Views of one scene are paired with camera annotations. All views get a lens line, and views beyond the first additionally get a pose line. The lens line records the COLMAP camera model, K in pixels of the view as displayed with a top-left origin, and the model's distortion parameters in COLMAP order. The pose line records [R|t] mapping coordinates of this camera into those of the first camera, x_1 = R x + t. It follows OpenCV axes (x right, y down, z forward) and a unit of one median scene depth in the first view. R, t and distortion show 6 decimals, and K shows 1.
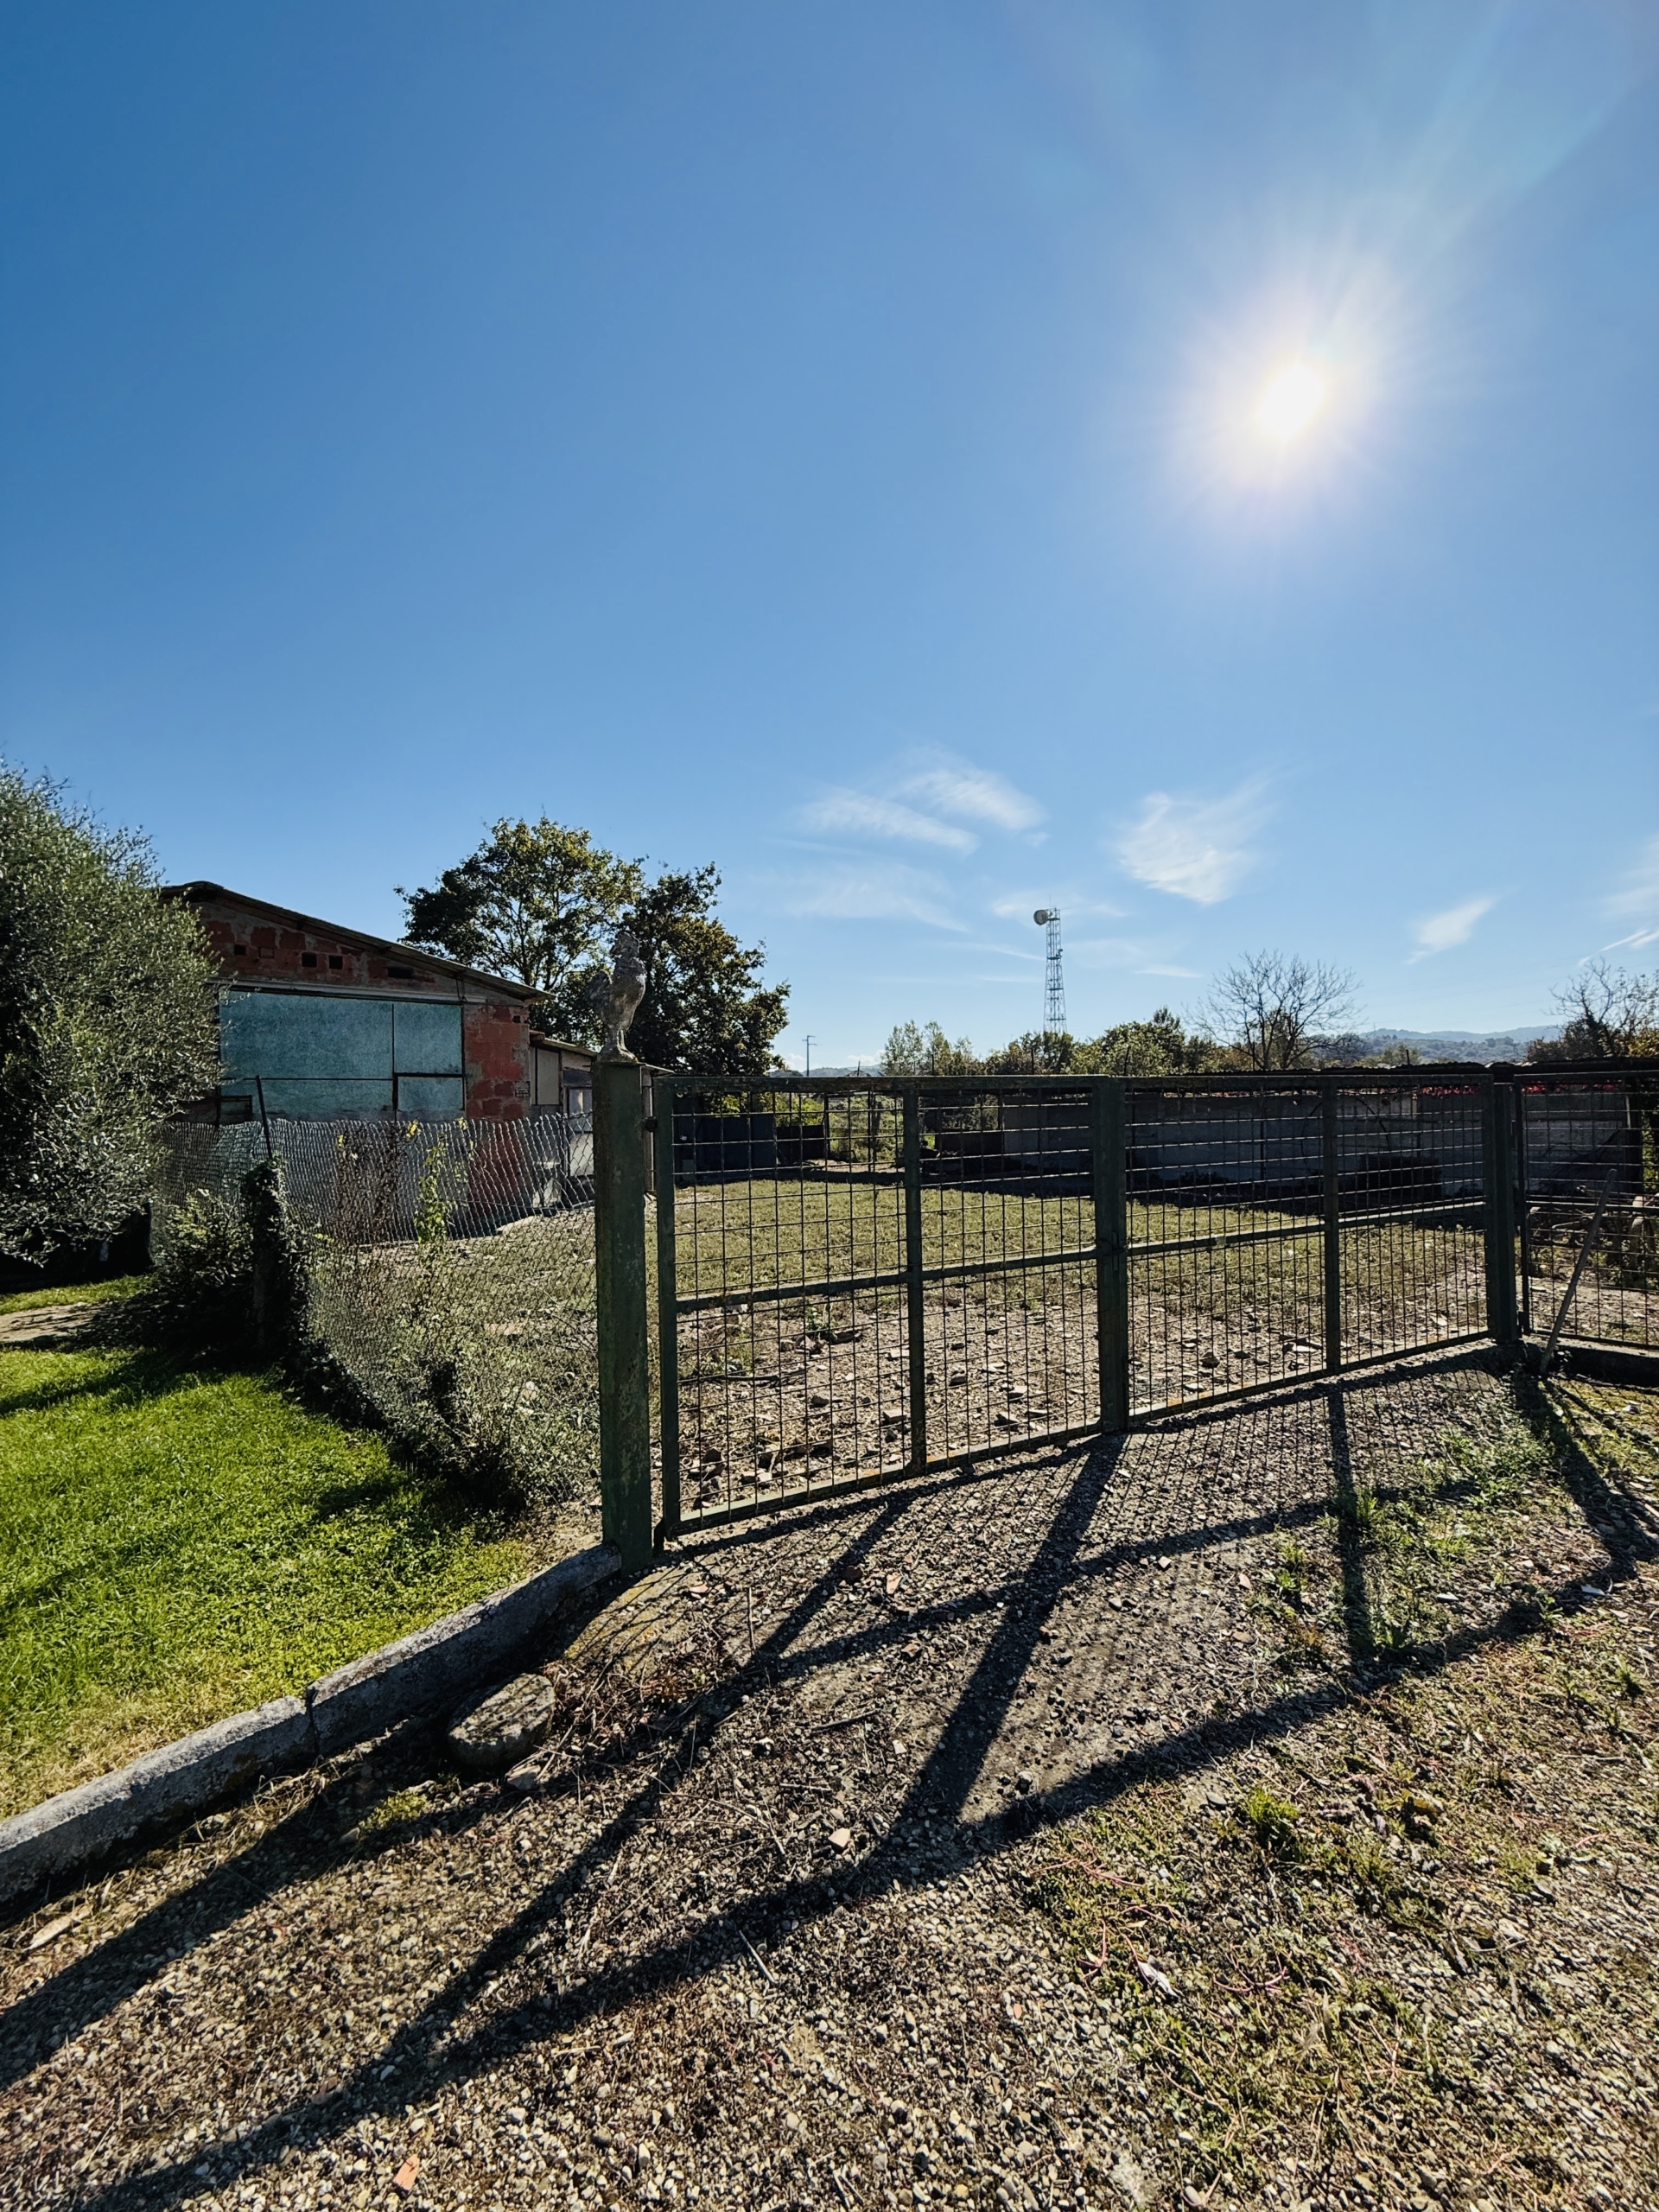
lens RADIAL K [[887.4, 0, 831.7], [0, 887.4, 1093.6], [0, 0, 1]] dist [0.000618, -0.000250]
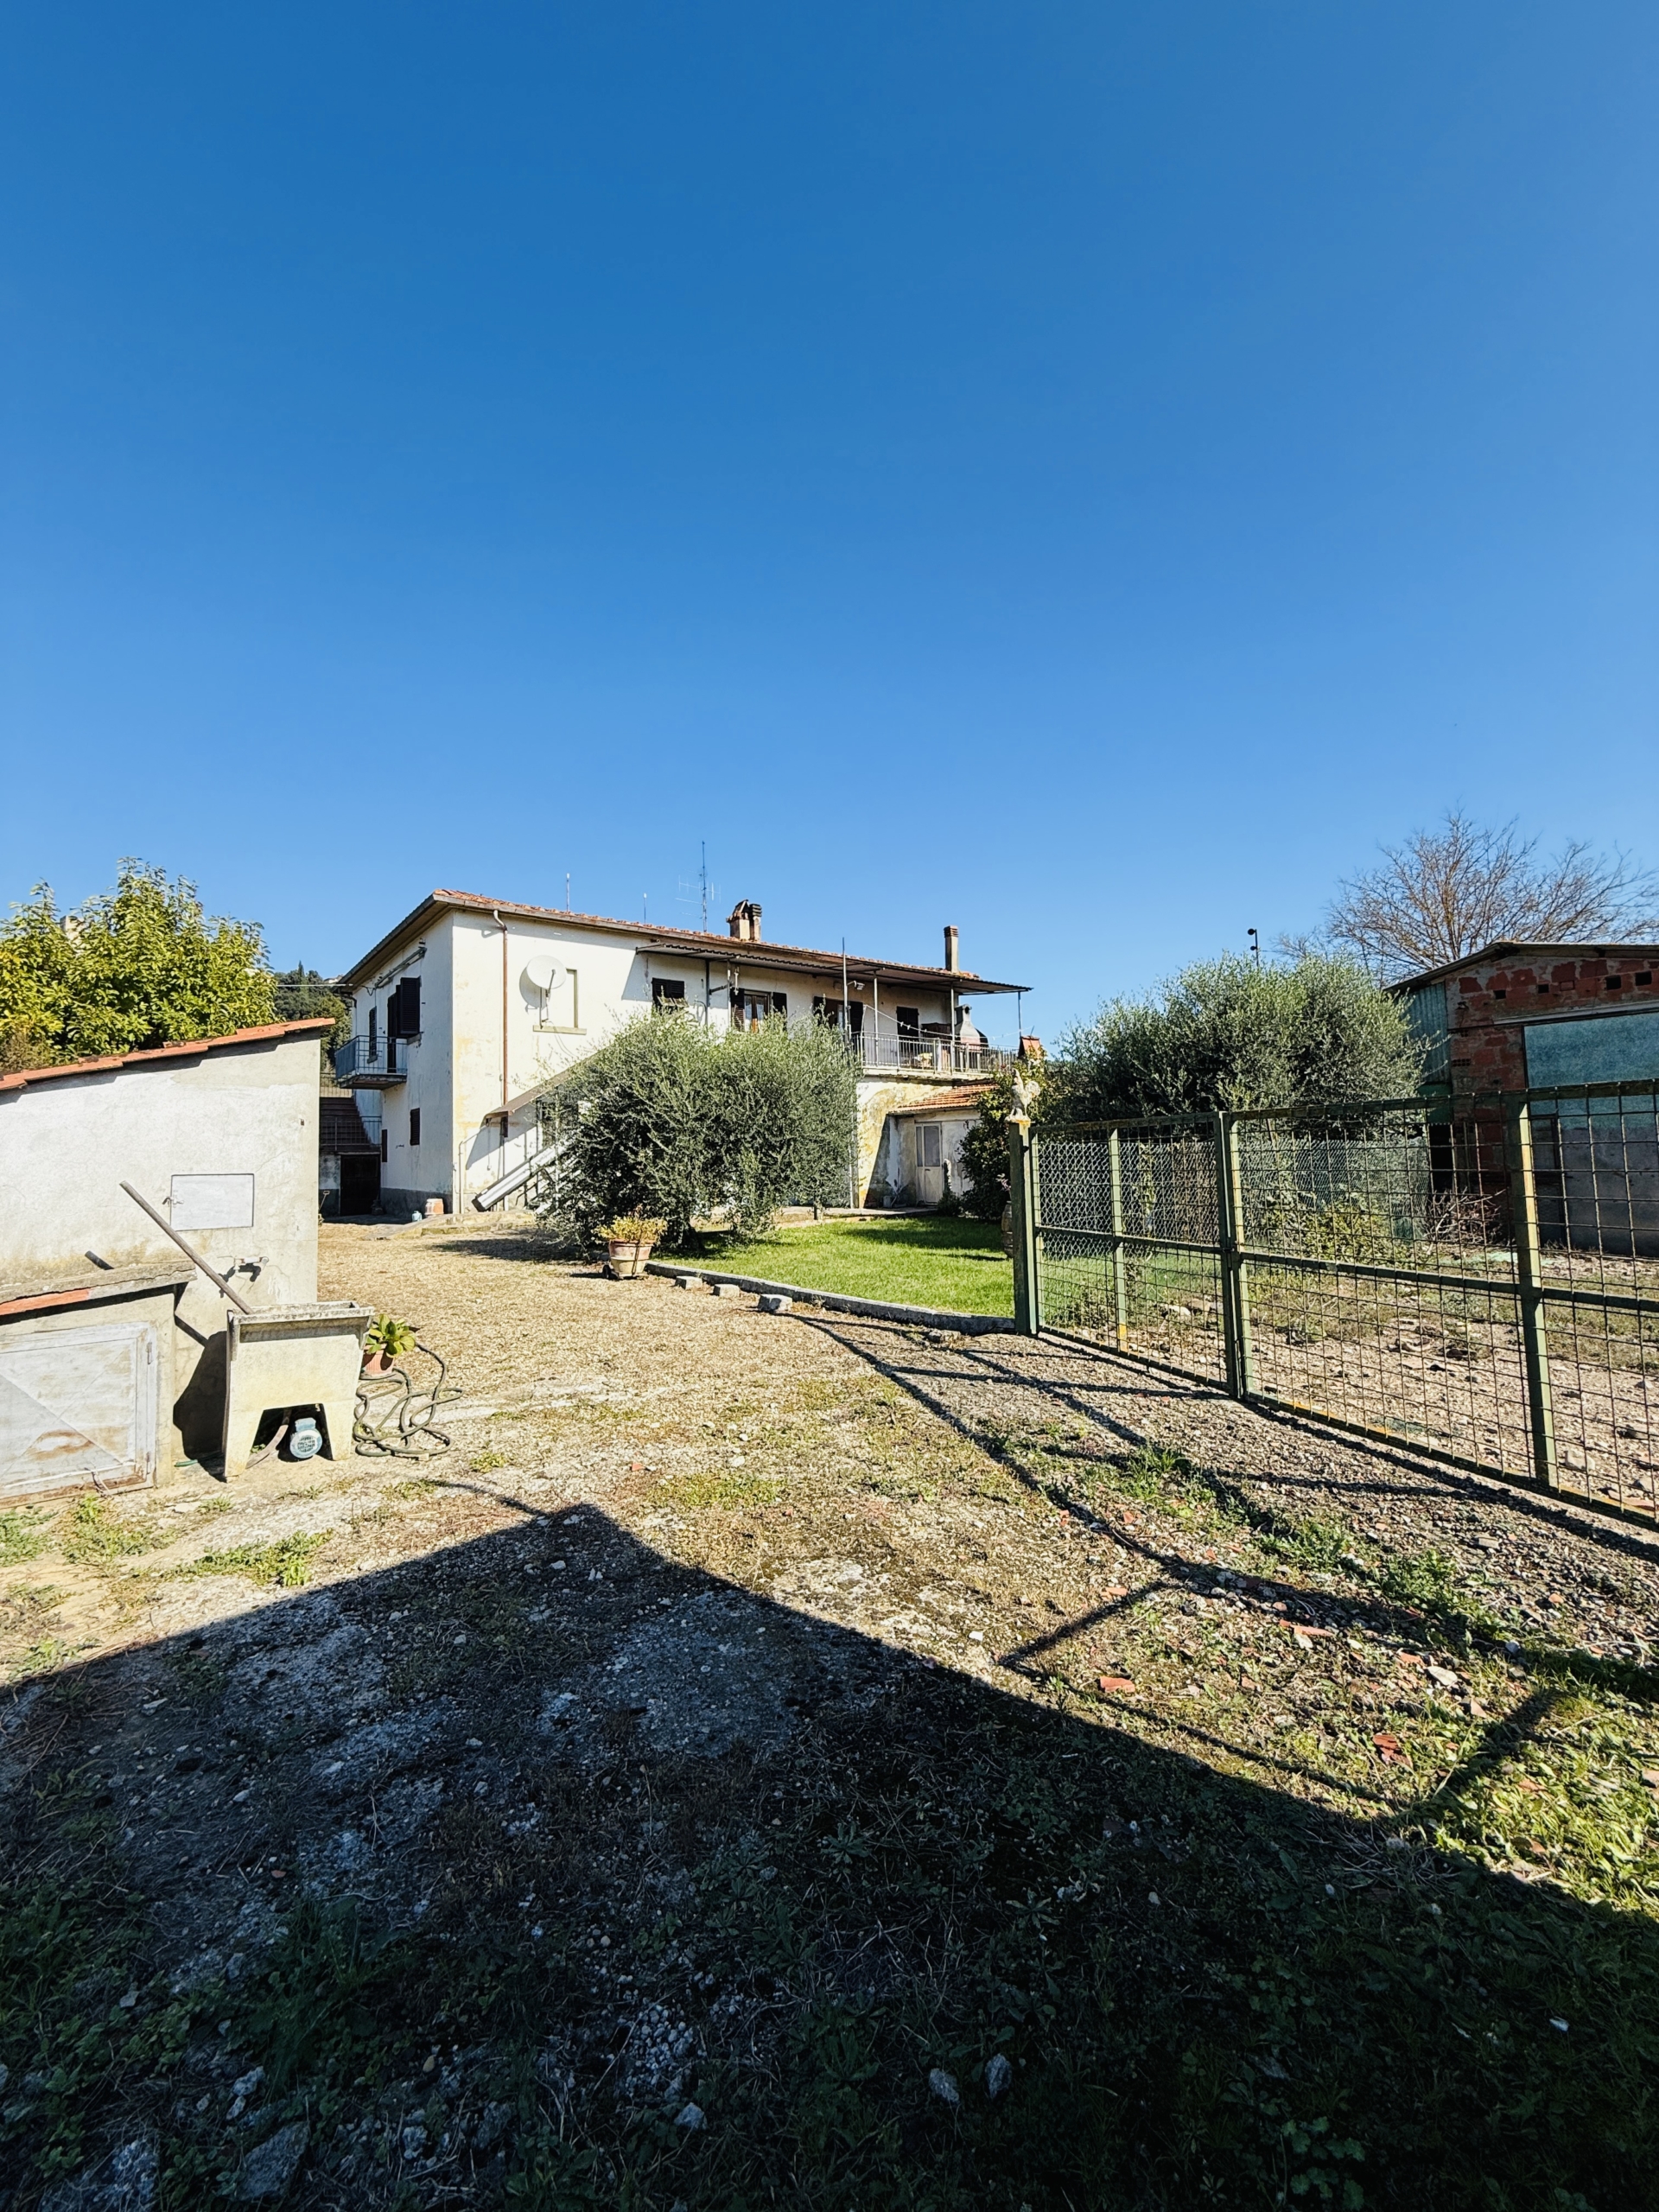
lens RADIAL K [[872.4, 0, 839.0], [0, 872.4, 1098.2], [0, 0, 1]] dist [0.001413, -0.000043]
pose [[-0.124603, -0.043327, -0.991260, 0.555139], [0.043500, 0.997847, -0.049083, -0.002320], [0.991253, -0.049236, -0.122450, 0.208590]]
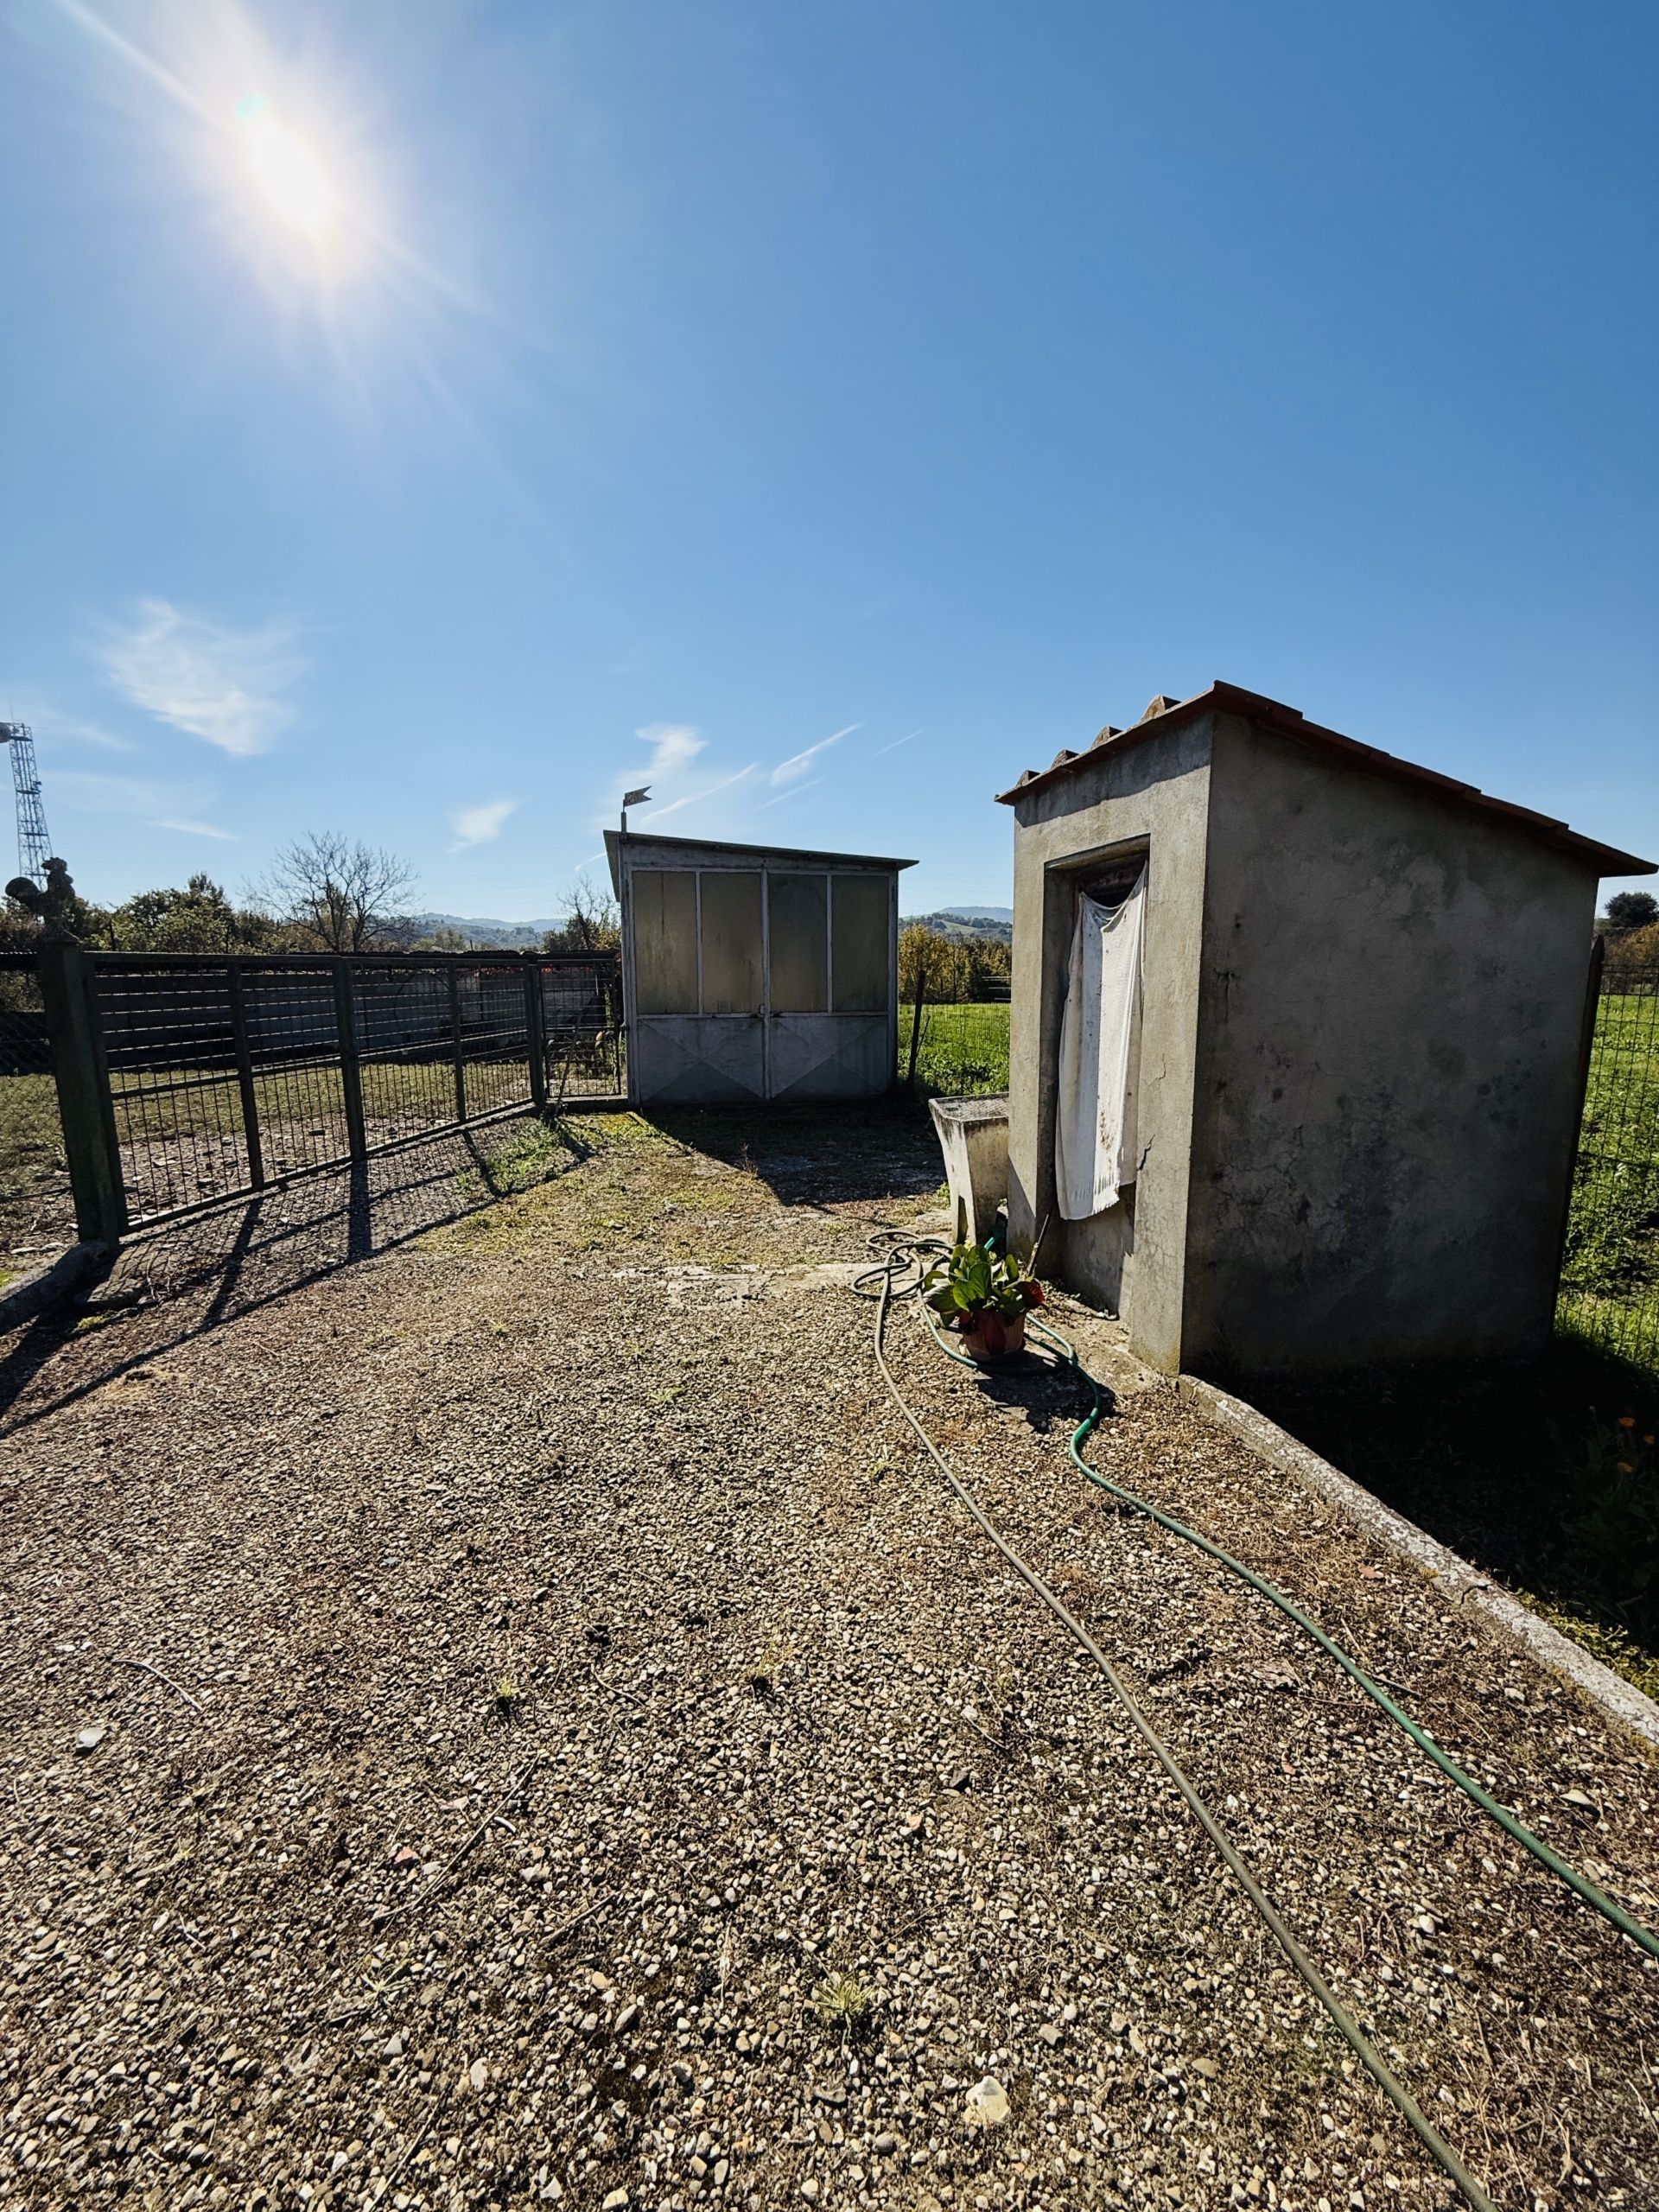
lens RADIAL K [[887.4, 0, 831.7], [0, 887.4, 1093.6], [0, 0, 1]] dist [0.000618, -0.000250]
pose [[0.562223, -0.103219, 0.820519, -0.203273], [-0.007538, 0.991499, 0.129893, 0.003513], [-0.826952, -0.079214, 0.556665, -0.260858]]
